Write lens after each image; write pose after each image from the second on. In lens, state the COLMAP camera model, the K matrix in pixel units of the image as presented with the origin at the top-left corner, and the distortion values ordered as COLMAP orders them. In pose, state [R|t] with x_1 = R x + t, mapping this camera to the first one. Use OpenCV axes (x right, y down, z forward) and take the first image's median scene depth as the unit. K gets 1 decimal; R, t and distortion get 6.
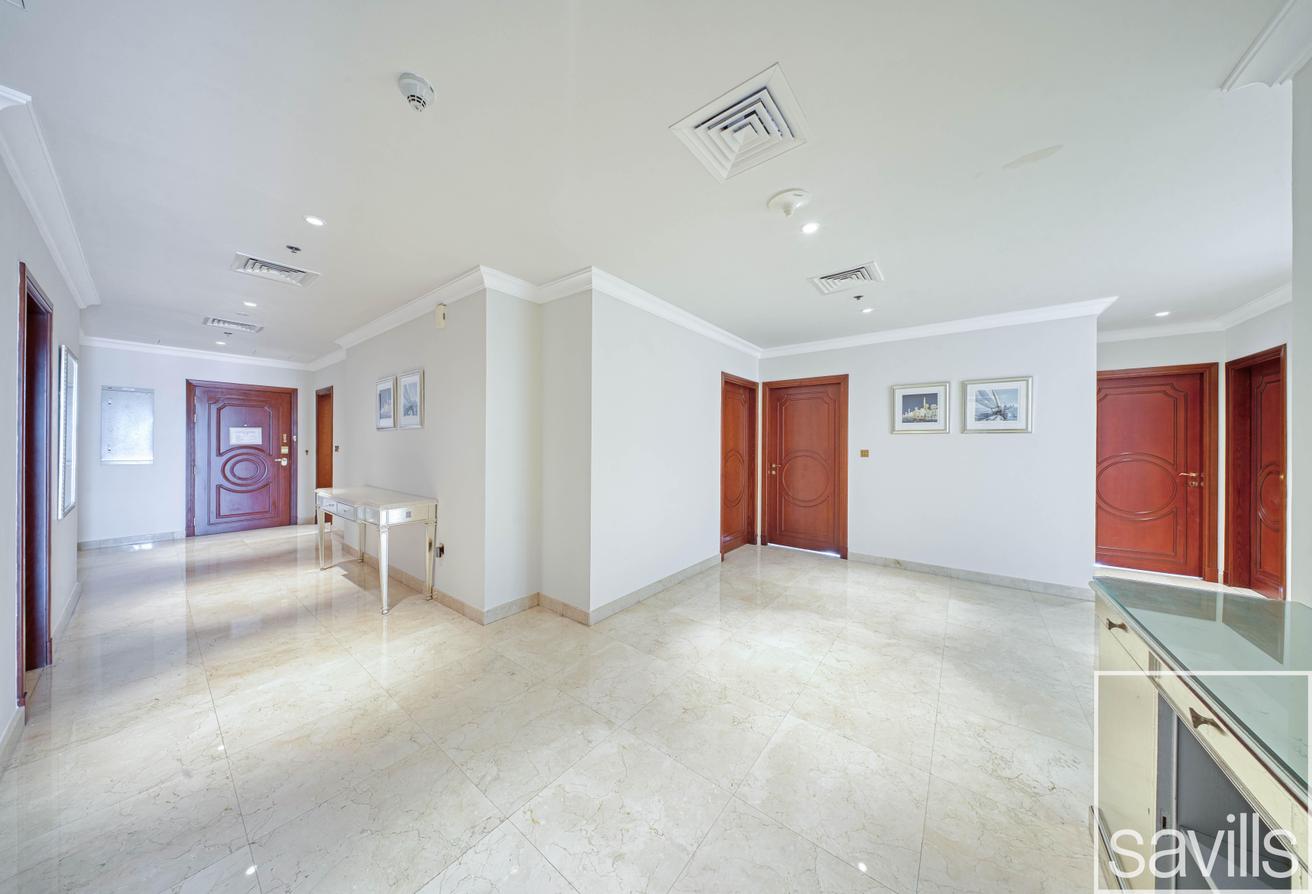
lens RADIAL K [[387.2, 0, 648.8], [0, 387.2, 448.3], [0, 0, 1]] dist [-0.000142, -0.000013]
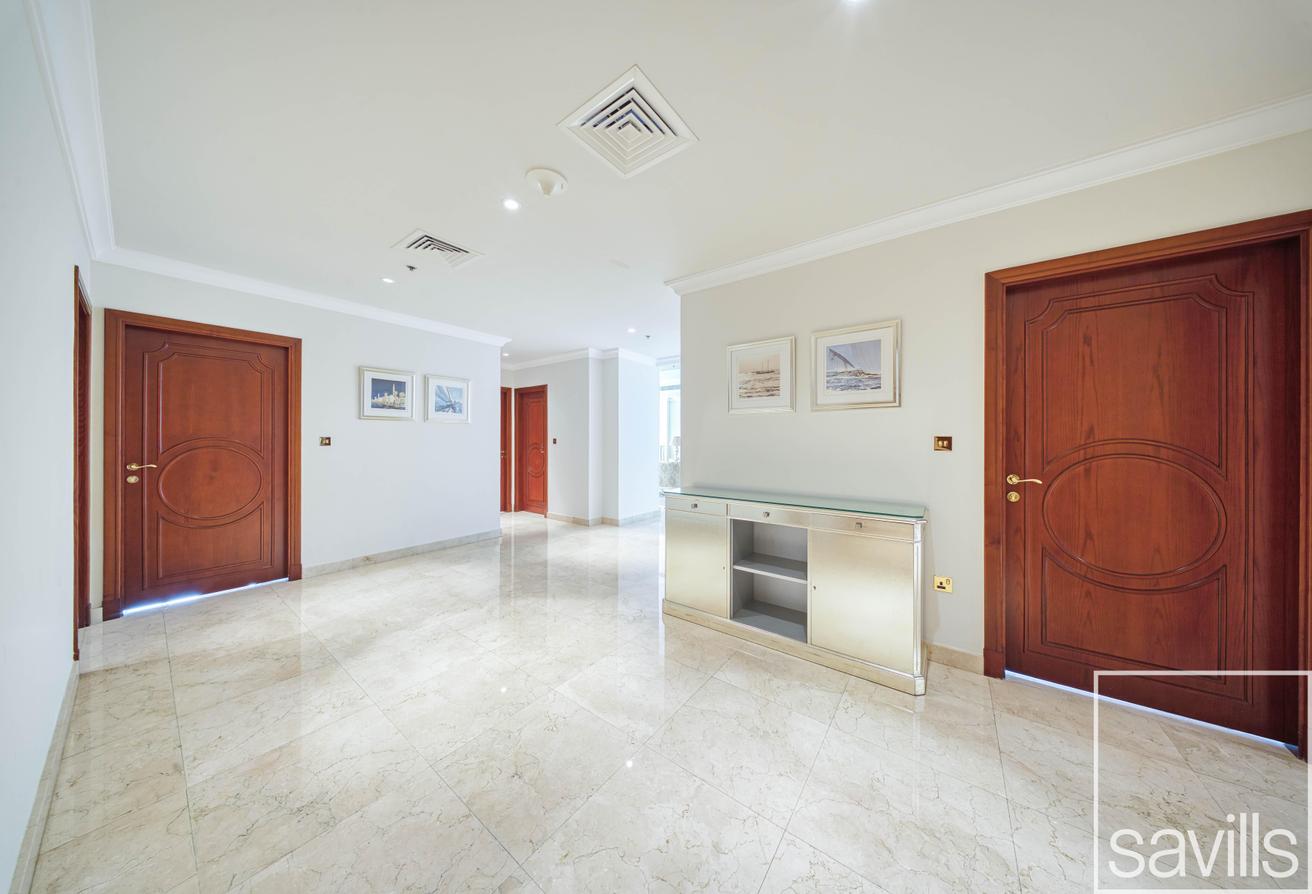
lens RADIAL K [[371.8, 0, 670.0], [0, 371.8, 444.9], [0, 0, 1]] dist [0.005016, -0.000157]
pose [[-0.003486, -0.022260, 0.999746, -0.278210], [0.007627, 0.999723, 0.022286, 0.009791], [-0.999965, 0.007703, -0.003316, 0.314903]]
